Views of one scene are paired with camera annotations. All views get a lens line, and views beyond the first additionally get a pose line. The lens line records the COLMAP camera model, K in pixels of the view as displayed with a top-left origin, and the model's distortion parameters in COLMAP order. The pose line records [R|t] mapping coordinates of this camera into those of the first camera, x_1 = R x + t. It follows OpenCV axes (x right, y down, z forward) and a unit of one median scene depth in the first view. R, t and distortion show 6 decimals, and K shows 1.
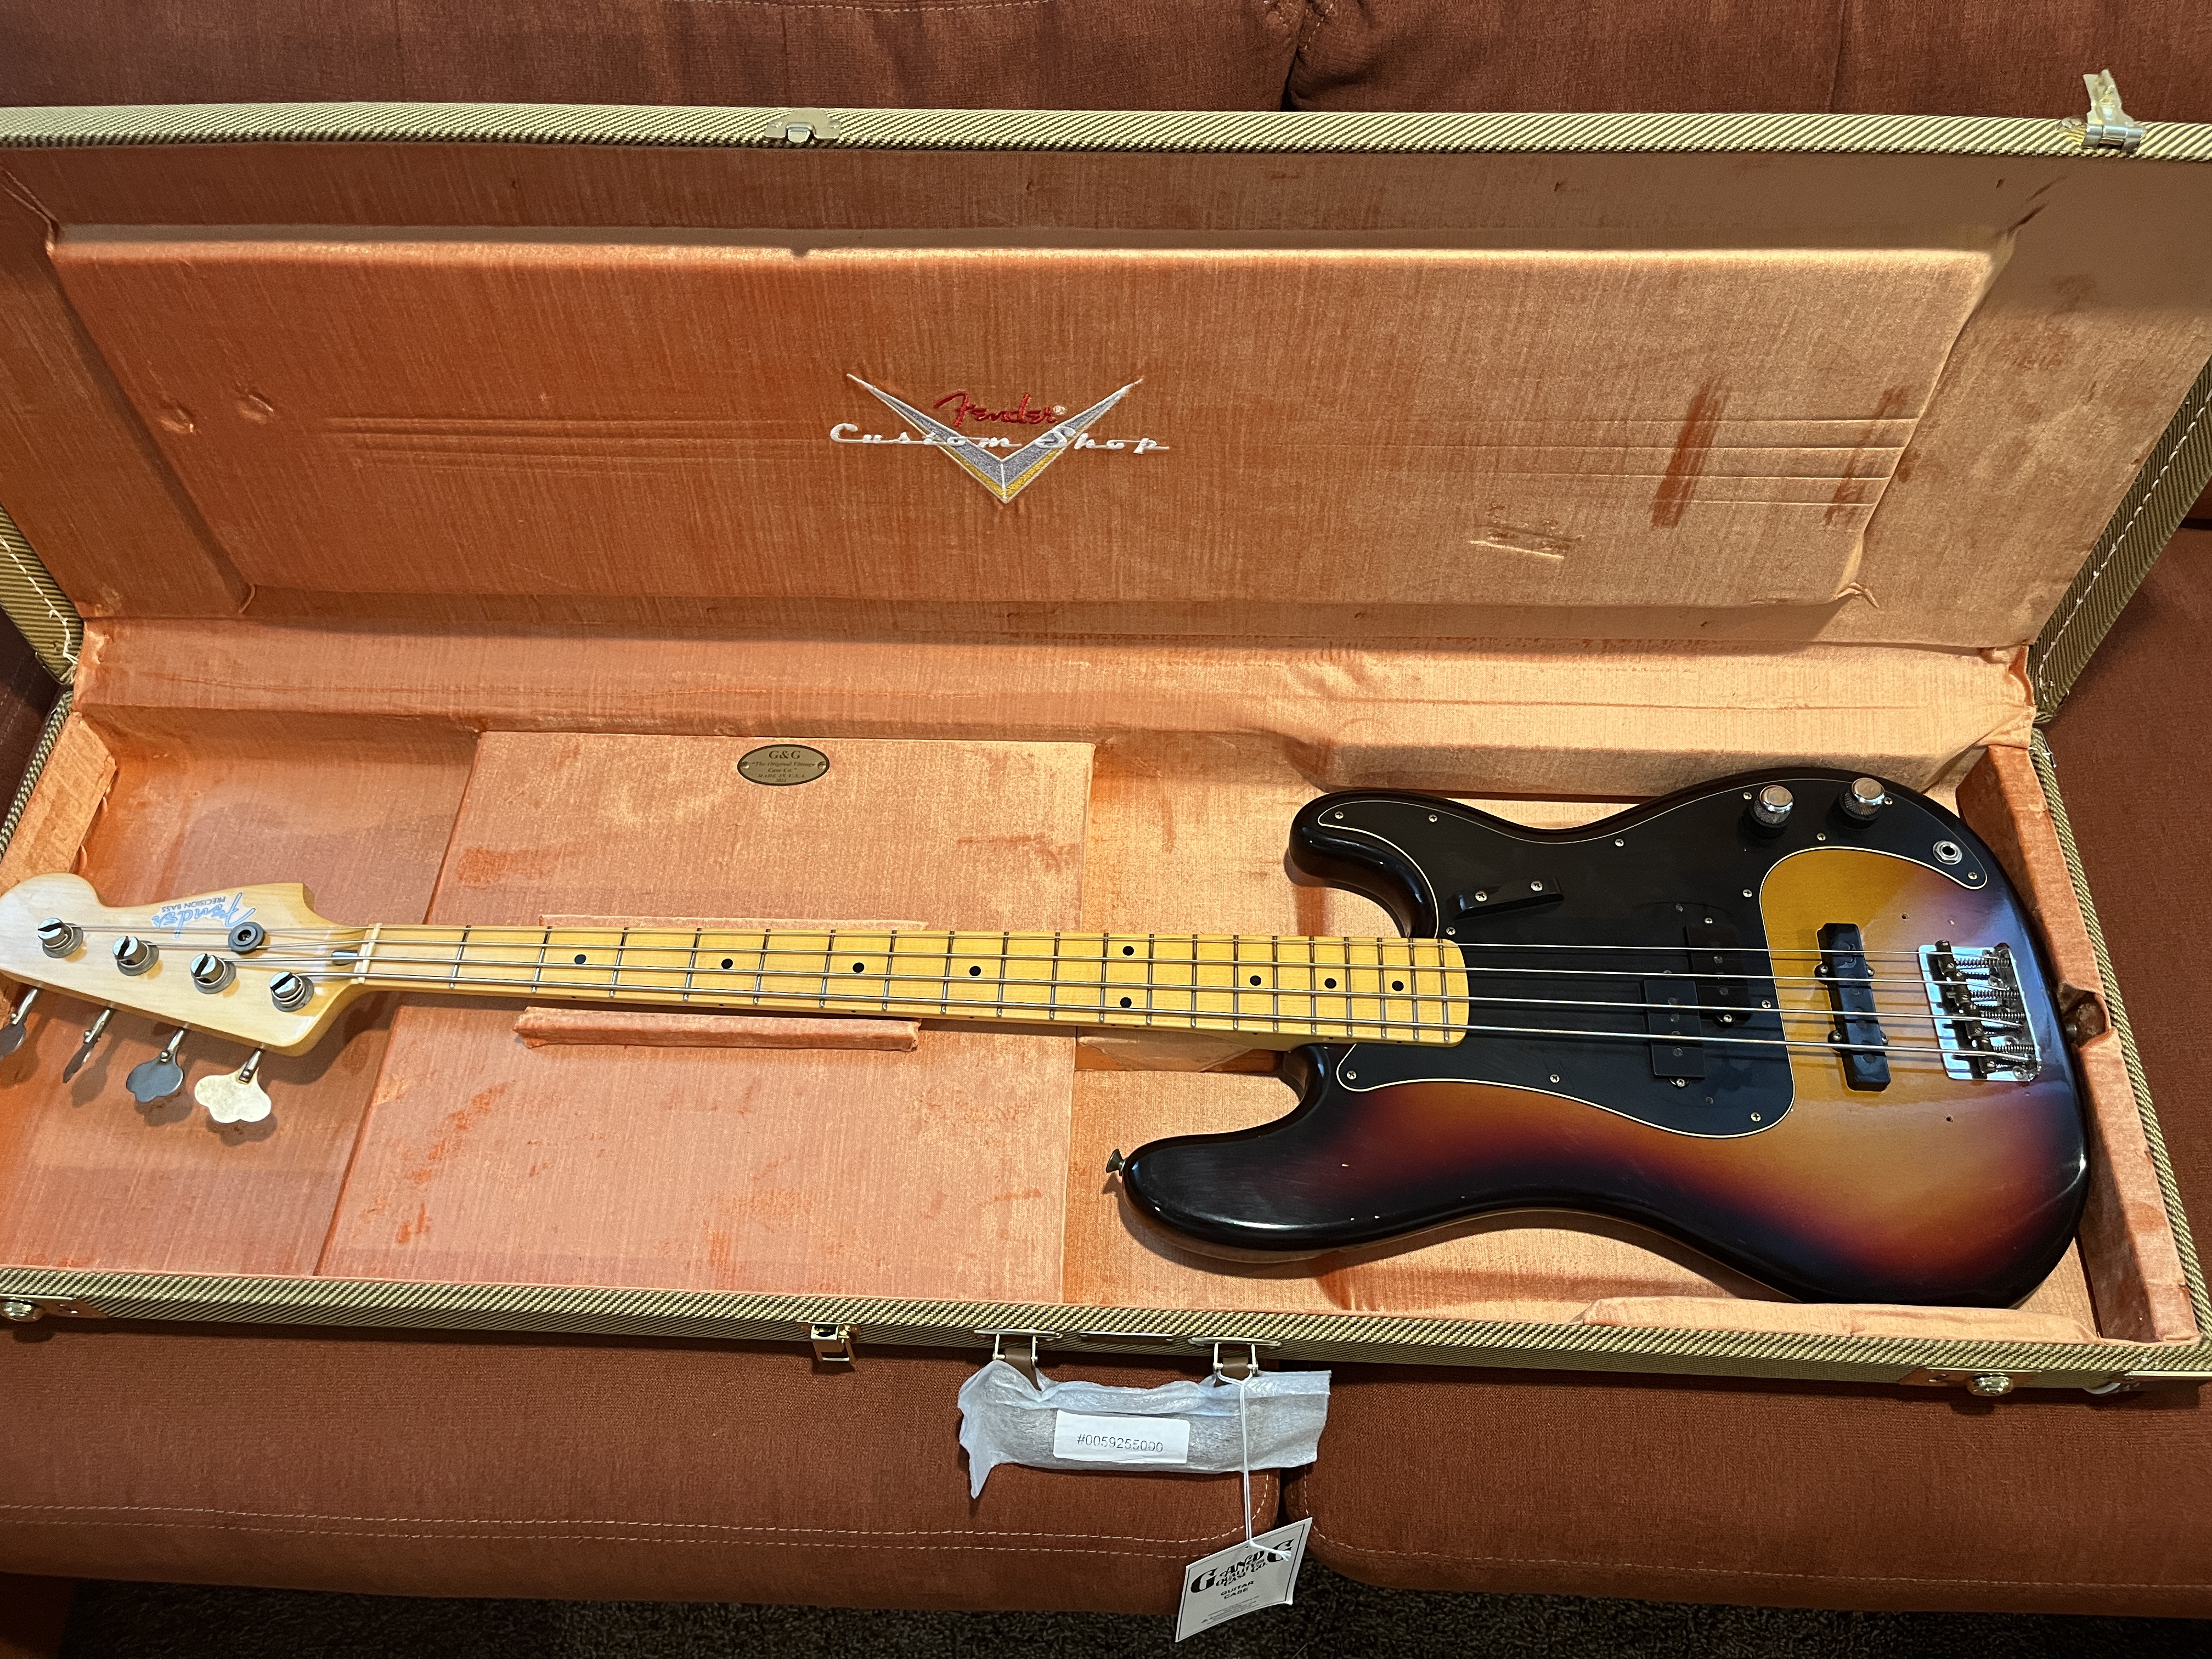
lens RADIAL K [[1691.9, 0, 1106.0], [0, 1691.9, 829.5], [0, 0, 1]] dist [0.053723, -0.074949]
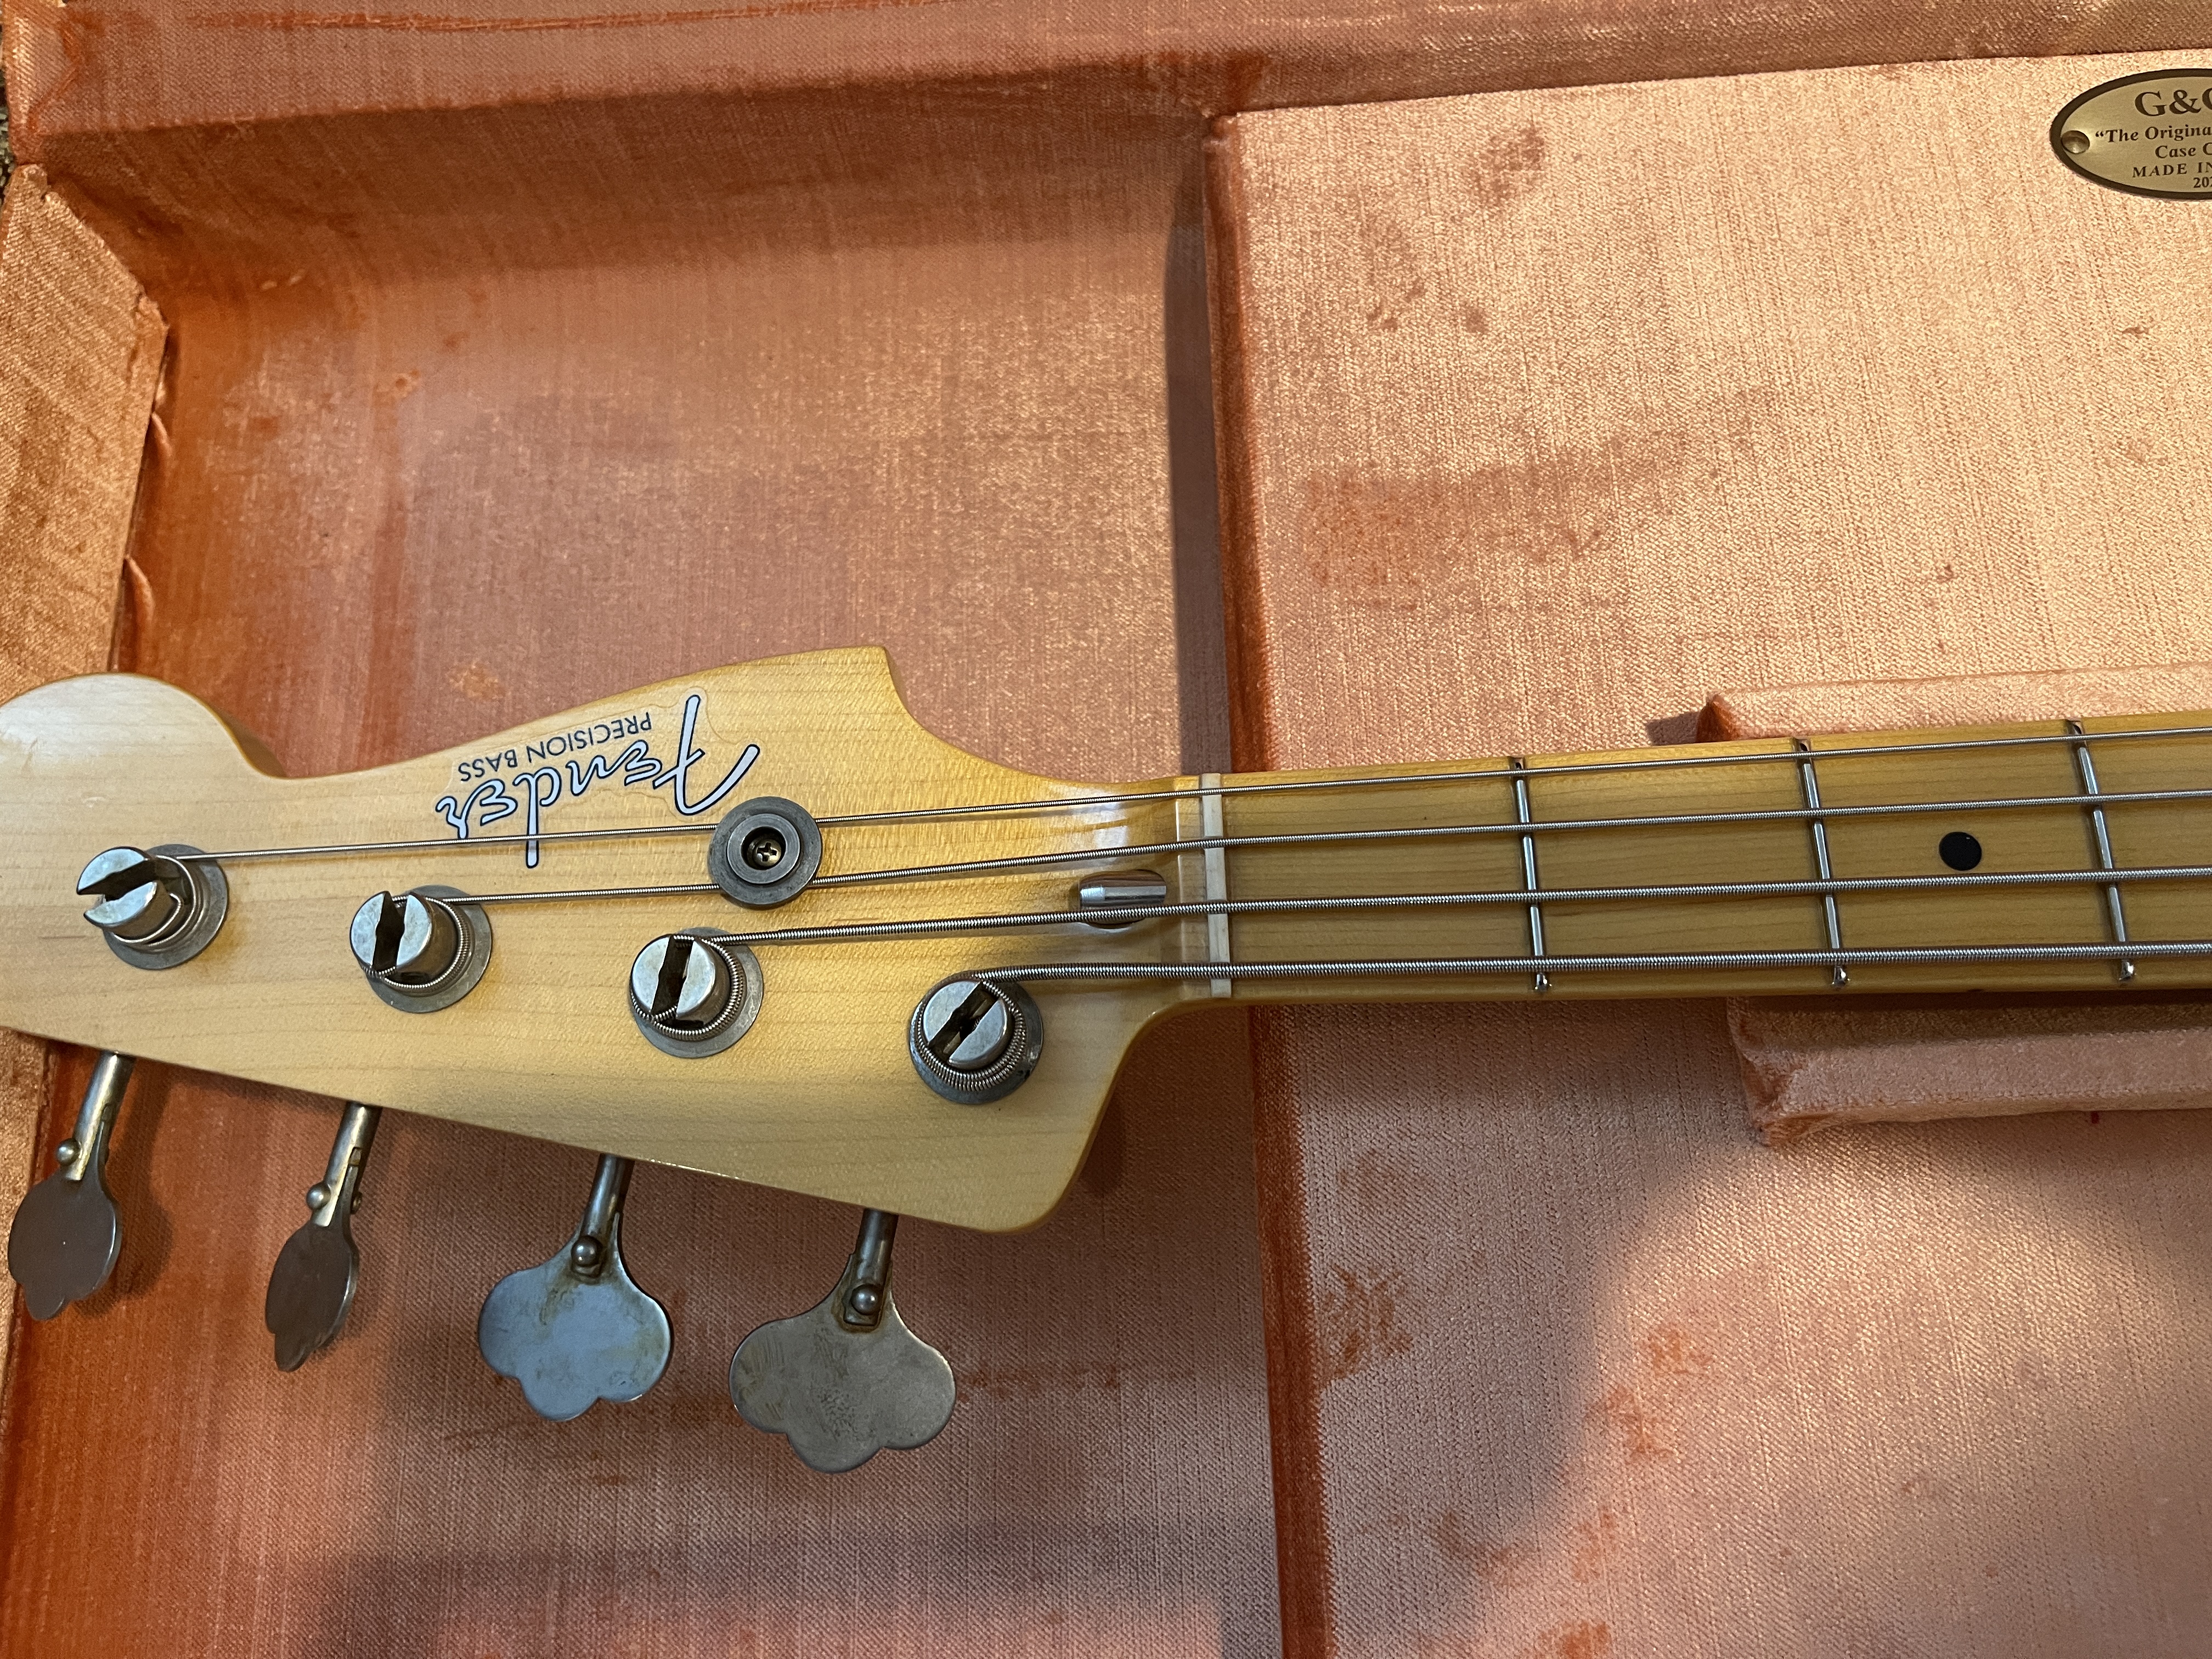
lens RADIAL K [[1759.5, 0, 1106.0], [0, 1759.5, 829.5], [0, 0, 1]] dist [0.050807, -0.096169]
pose [[0.996320, -0.081361, -0.026963, -0.458933], [0.085576, 0.961941, 0.259511, -0.017190], [0.004823, -0.260864, 0.965364, 0.738620]]
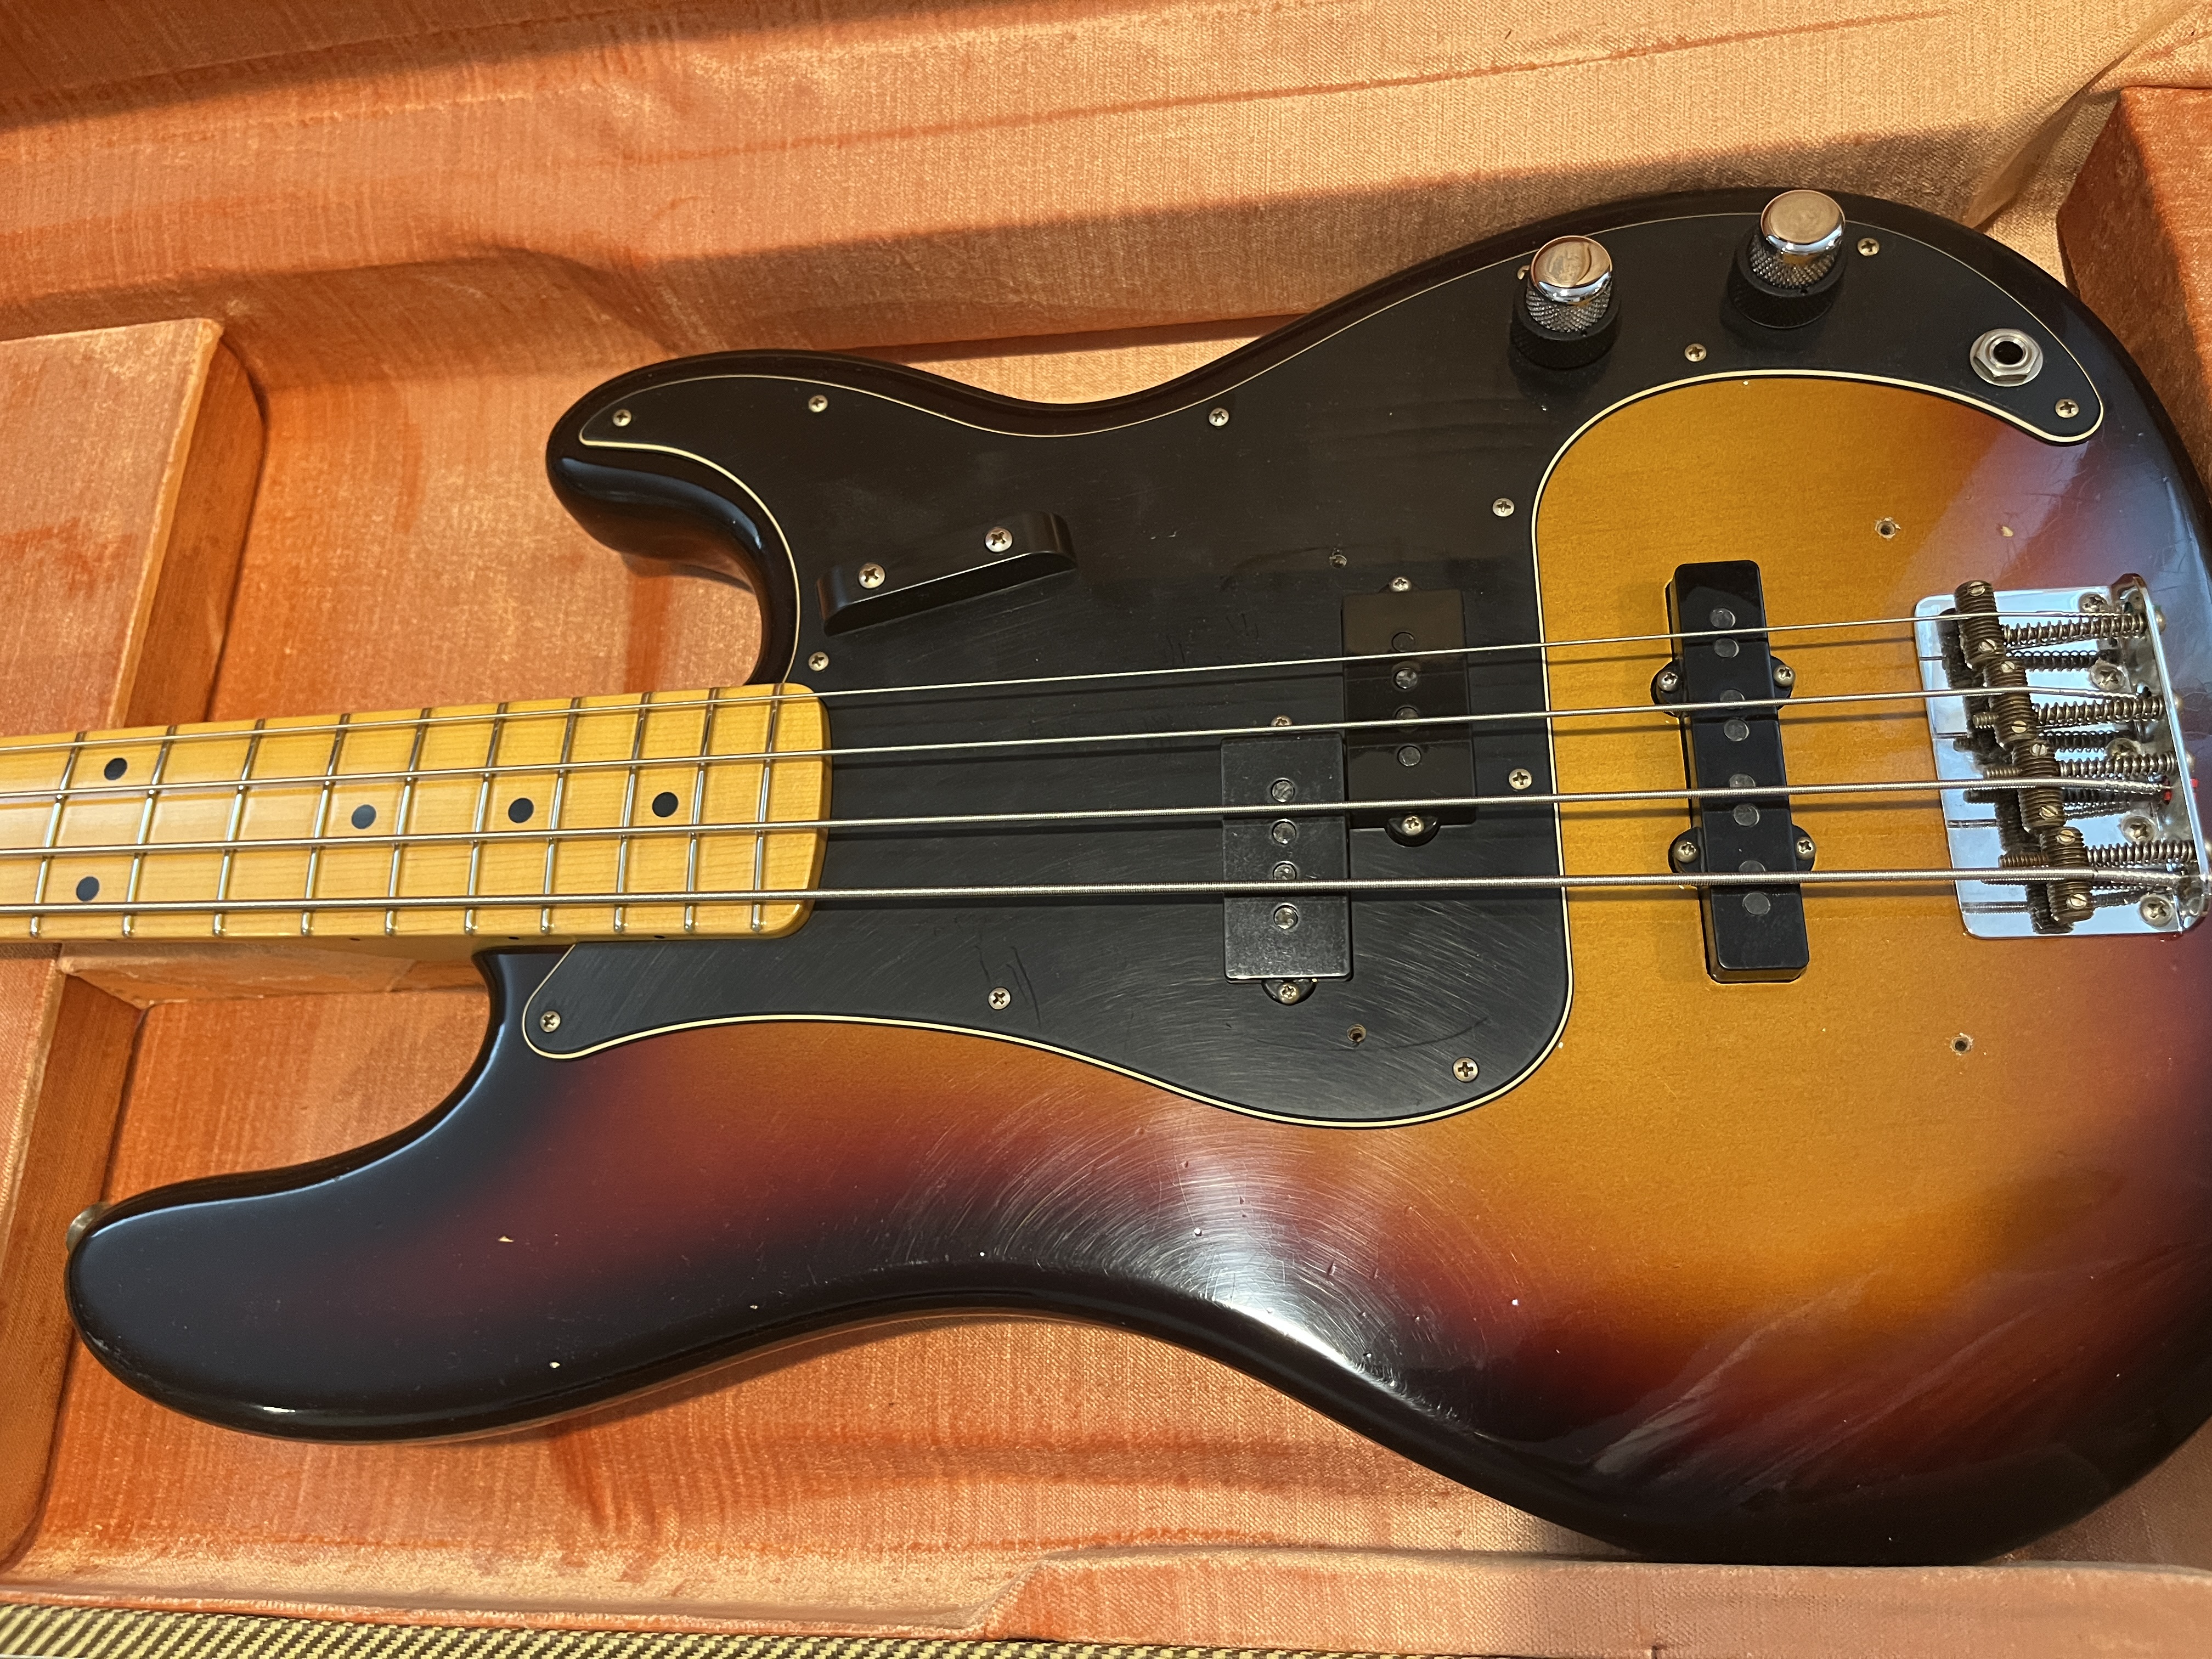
lens RADIAL K [[1691.9, 0, 1106.0], [0, 1691.9, 829.5], [0, 0, 1]] dist [0.053723, -0.074949]
pose [[0.990299, -0.075036, -0.116951, 0.340479], [0.097377, 0.975174, 0.198879, 0.022791], [0.099124, -0.208338, 0.973021, 0.594627]]
